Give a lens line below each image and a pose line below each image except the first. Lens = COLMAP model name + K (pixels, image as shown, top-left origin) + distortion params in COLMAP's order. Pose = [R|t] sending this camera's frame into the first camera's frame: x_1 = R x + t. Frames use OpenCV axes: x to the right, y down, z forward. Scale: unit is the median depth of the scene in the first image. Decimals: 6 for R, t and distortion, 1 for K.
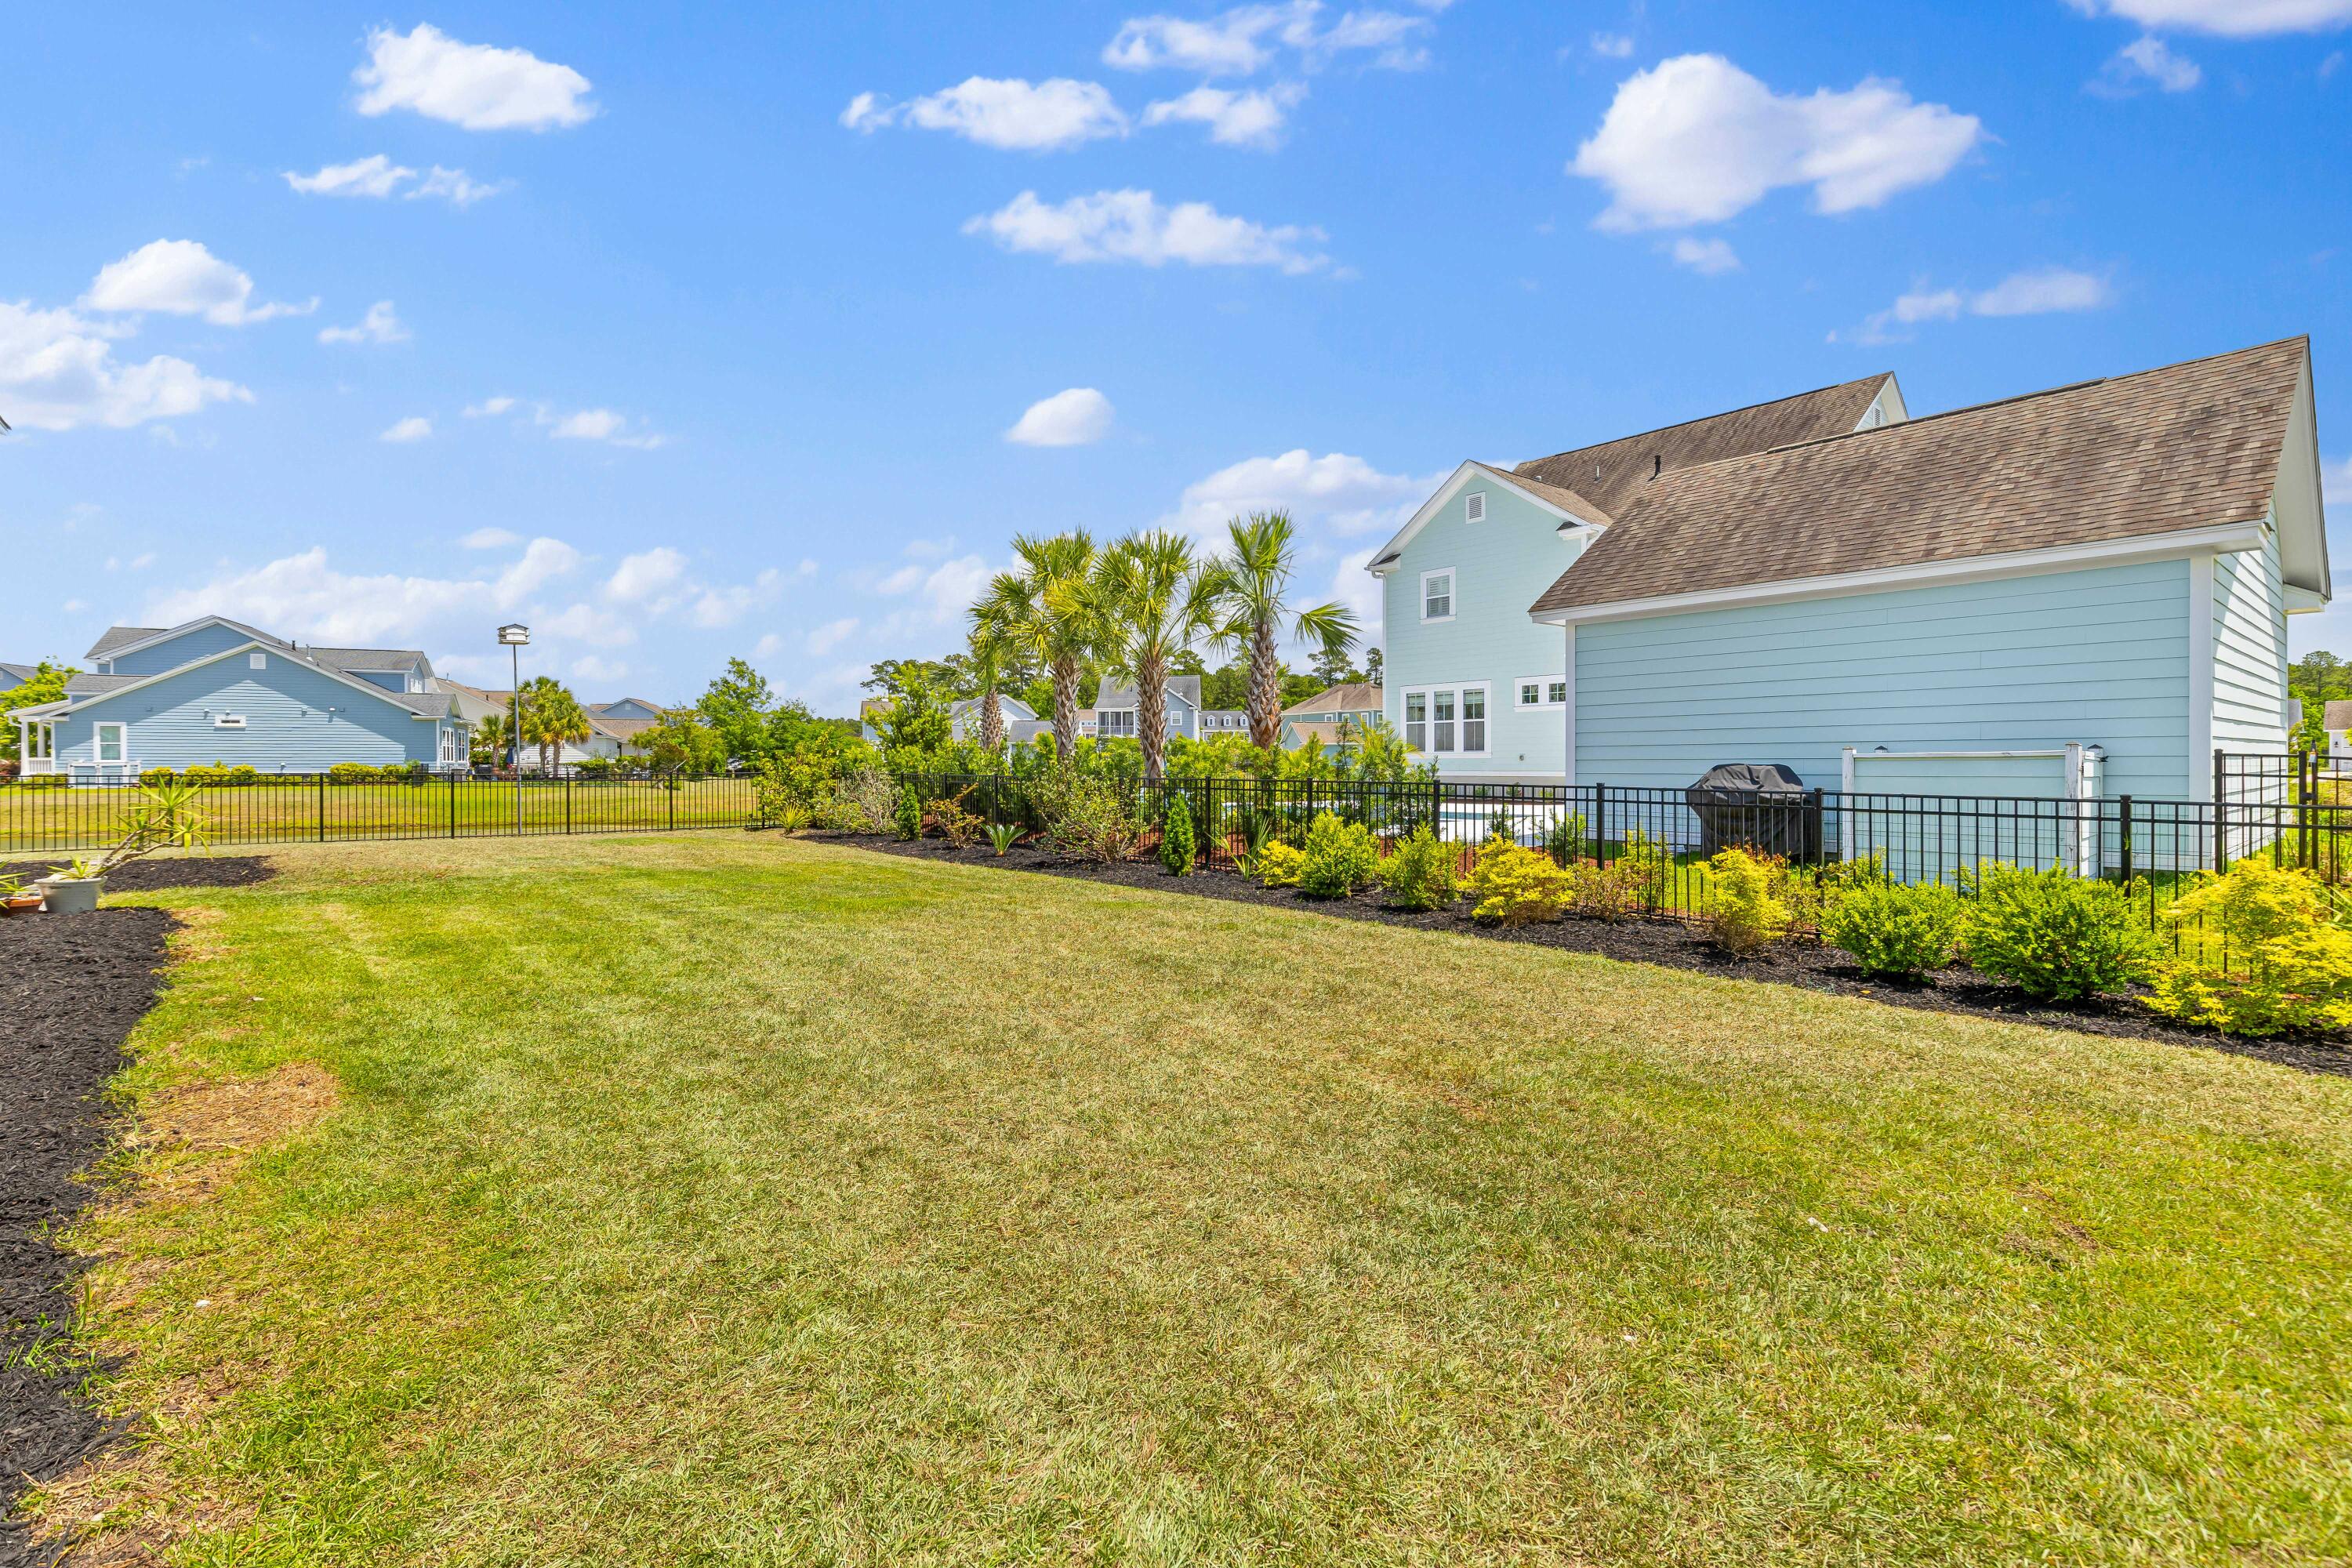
lens RADIAL K [[1066.6, 0, 1175.3], [0, 1066.6, 770.2], [0, 0, 1]] dist [0.002770, 0.000322]
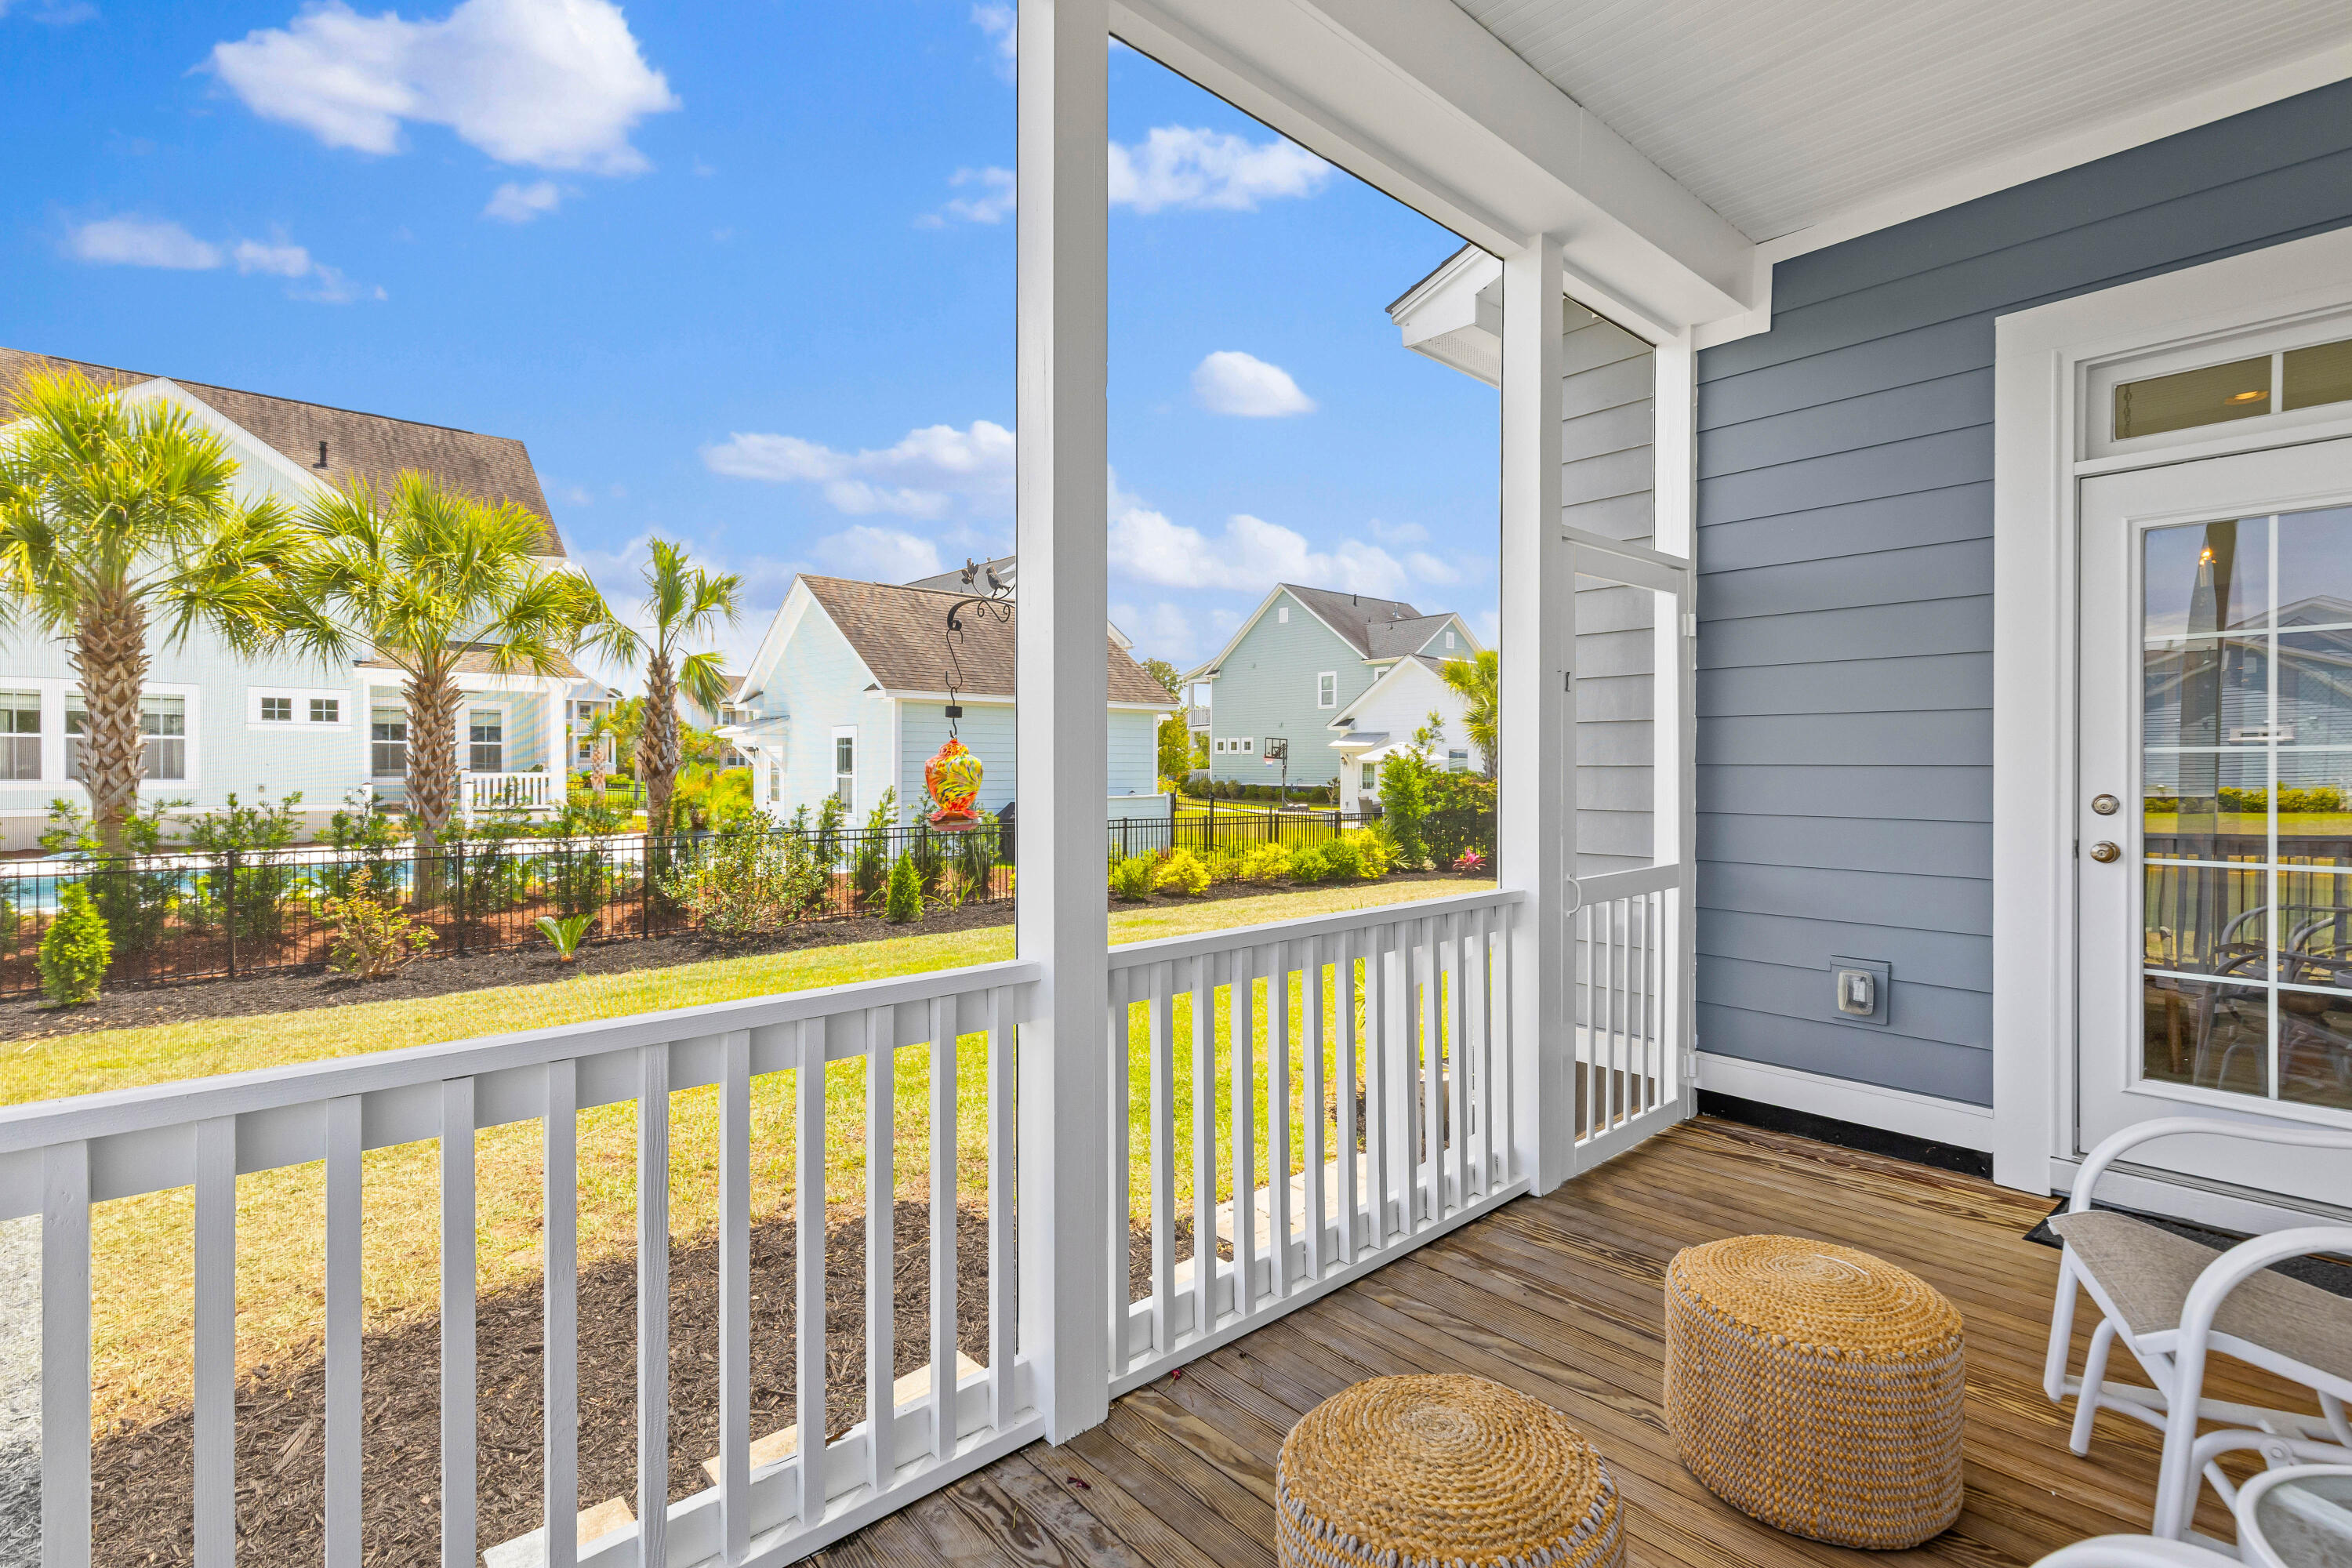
lens RADIAL K [[1067.5, 0, 1177.2], [0, 1067.5, 770.1], [0, 0, 1]] dist [0.019787, 0.000089]
pose [[-0.024530, -0.002593, 0.999696, -0.236280], [0.002959, 0.999992, 0.002667, -0.012254], [-0.999695, 0.003024, -0.024522, 0.164777]]
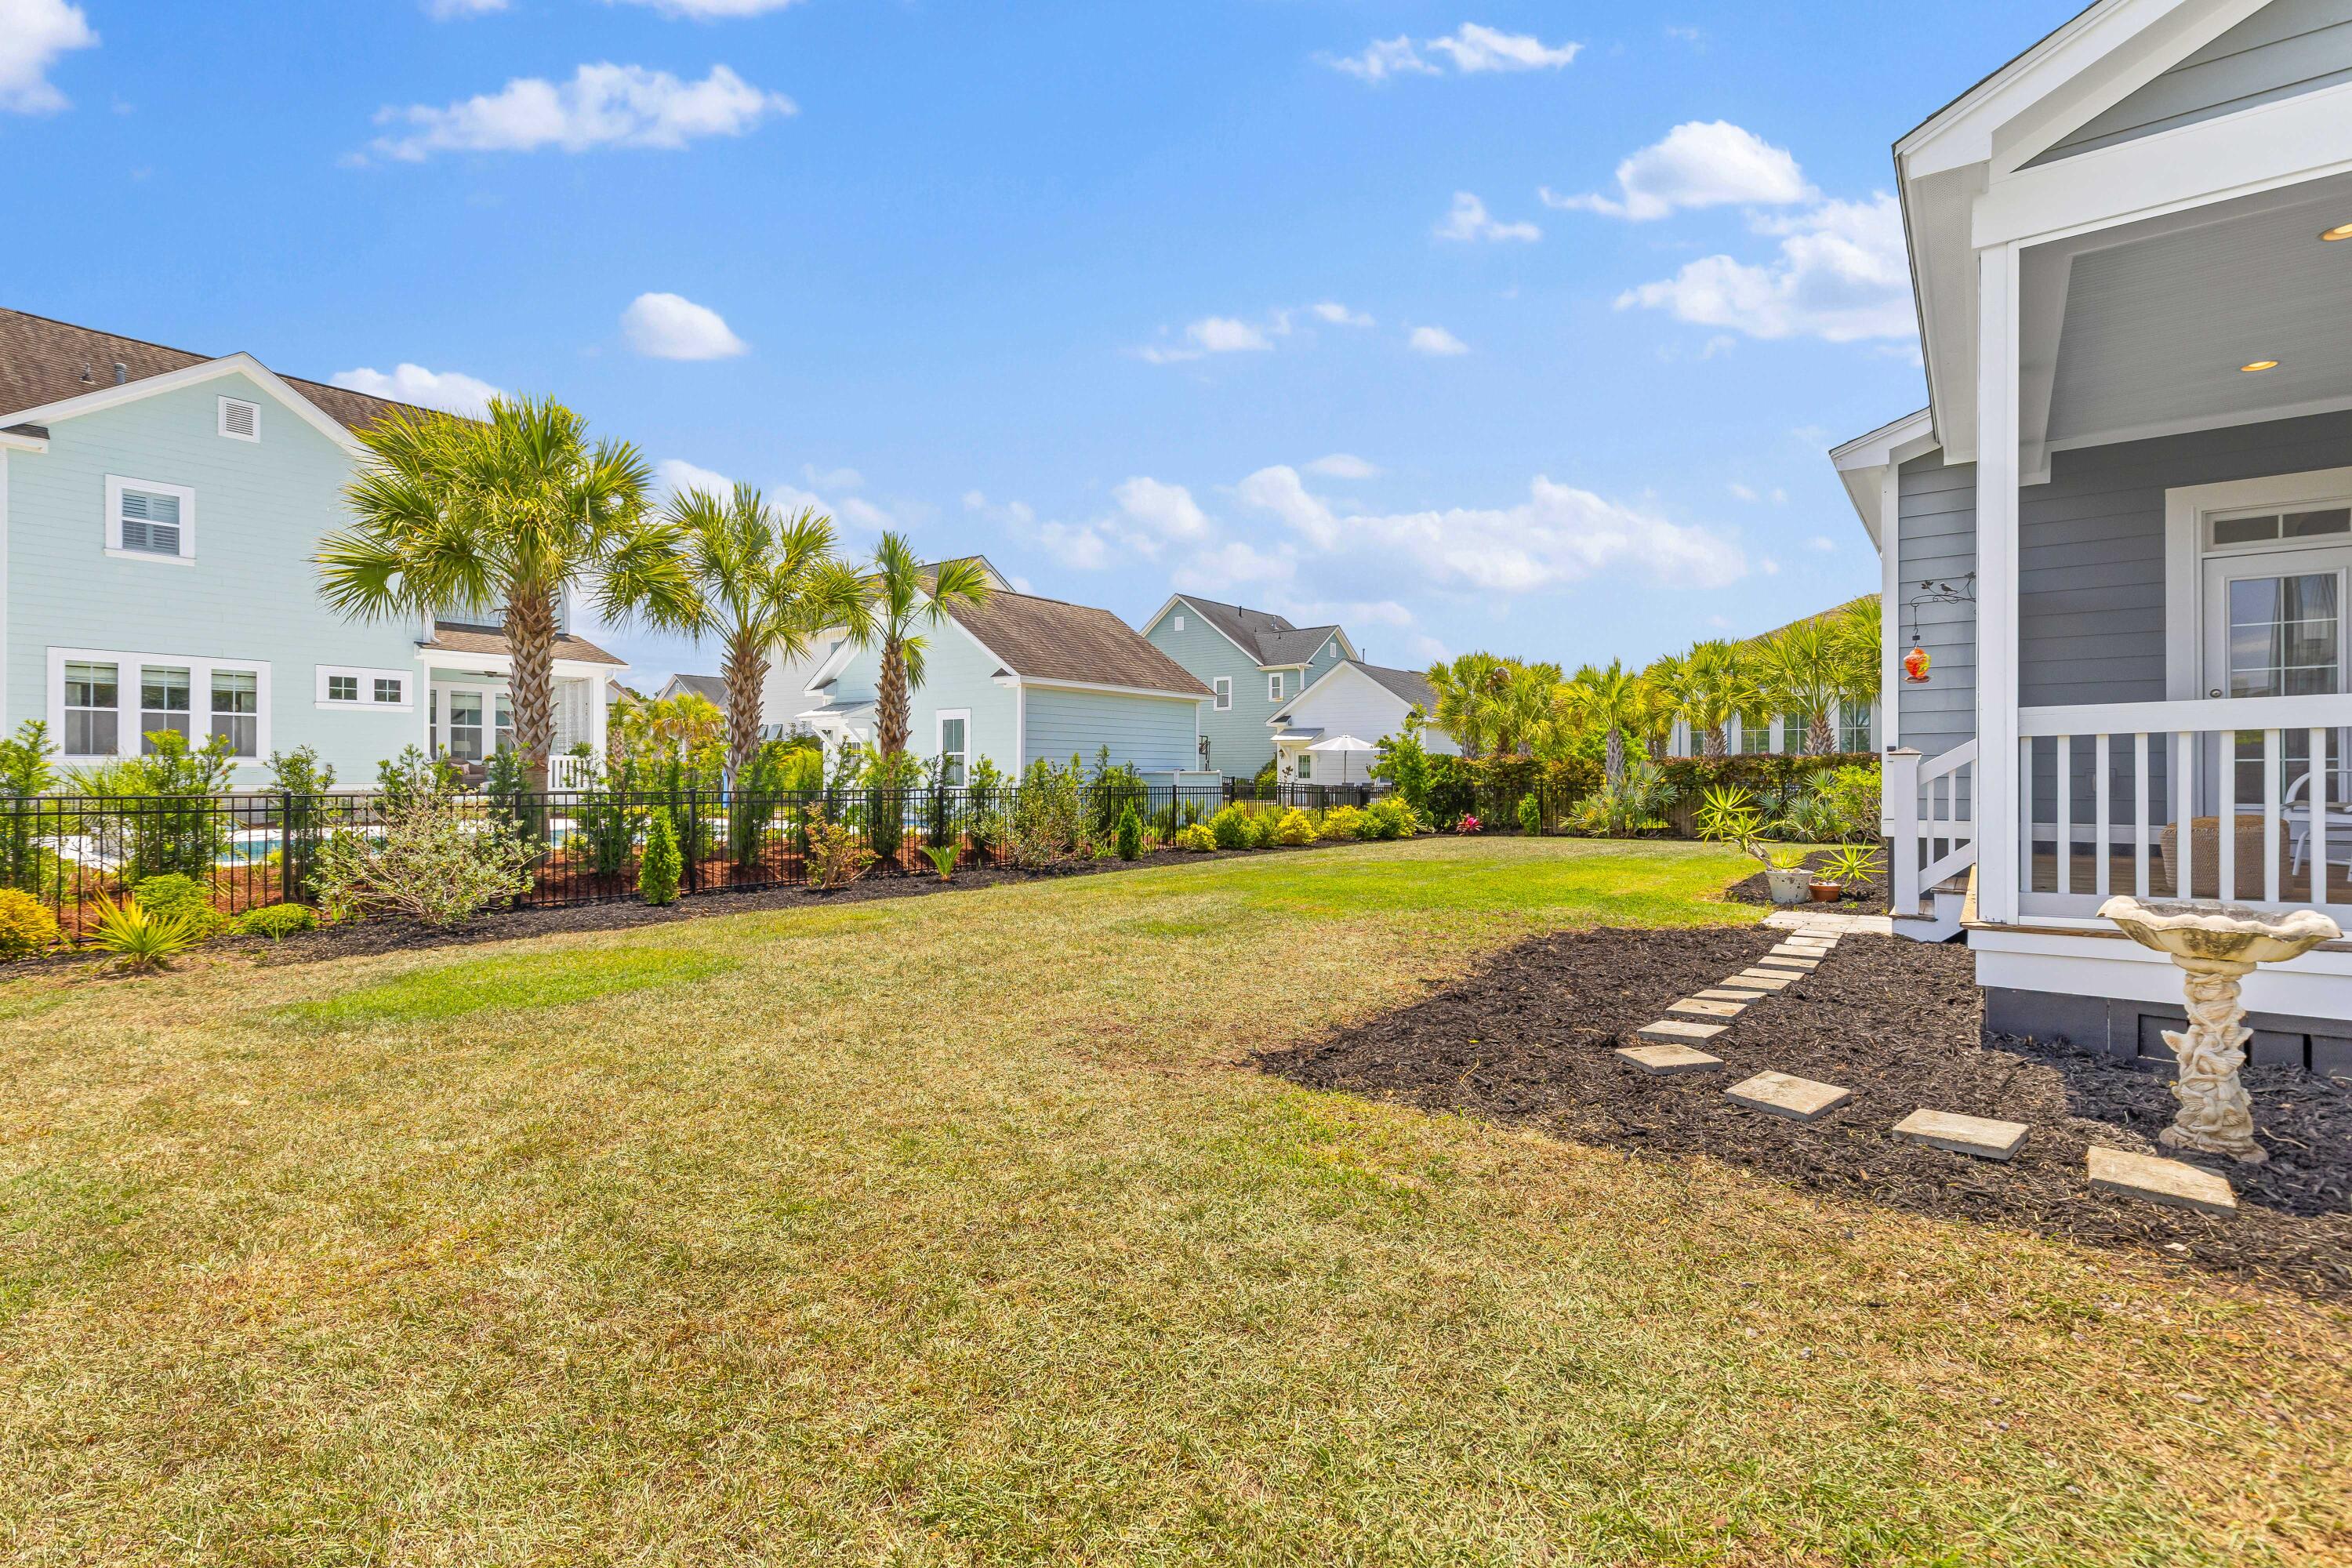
lens RADIAL K [[1071.3, 0, 1179.5], [0, 1071.3, 760.5], [0, 0, 1]] dist [0.024109, -0.000226]
pose [[-0.221180, 0.016268, 0.975097, -0.285845], [0.005373, 0.999866, -0.015462, -0.000562], [-0.975218, 0.001820, -0.221237, 0.271664]]
